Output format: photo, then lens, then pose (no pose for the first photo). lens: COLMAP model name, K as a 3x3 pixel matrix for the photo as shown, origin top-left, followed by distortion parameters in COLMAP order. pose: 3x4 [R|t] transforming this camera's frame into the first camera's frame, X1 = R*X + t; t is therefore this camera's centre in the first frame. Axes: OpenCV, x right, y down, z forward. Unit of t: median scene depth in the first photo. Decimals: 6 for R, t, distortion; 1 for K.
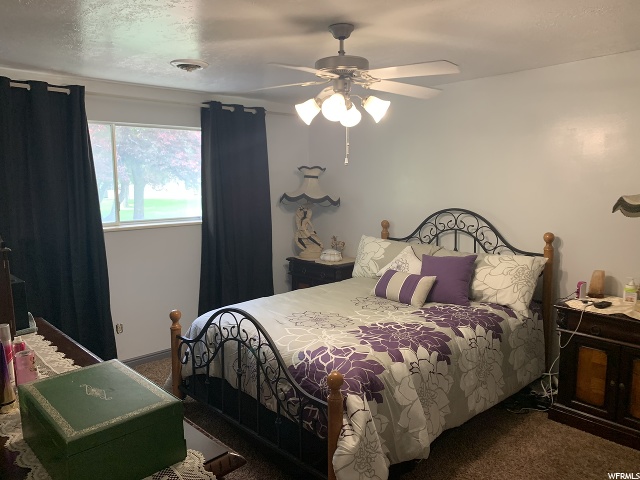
lens RADIAL K [[483.5, 0, 315.7], [0, 483.5, 239.8], [0, 0, 1]] dist [0.001149, 0.007615]
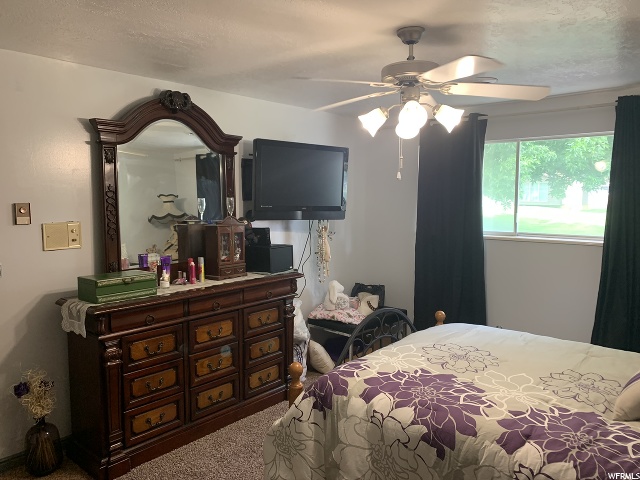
lens RADIAL K [[483.5, 0, 315.7], [0, 483.5, 240.4], [0, 0, 1]] dist [0.001149, 0.007615]
pose [[0.108903, 0.110431, -0.987899, 0.894044], [-0.114604, 0.988578, 0.097873, -0.109871], [0.987424, 0.102559, 0.120315, 0.661509]]
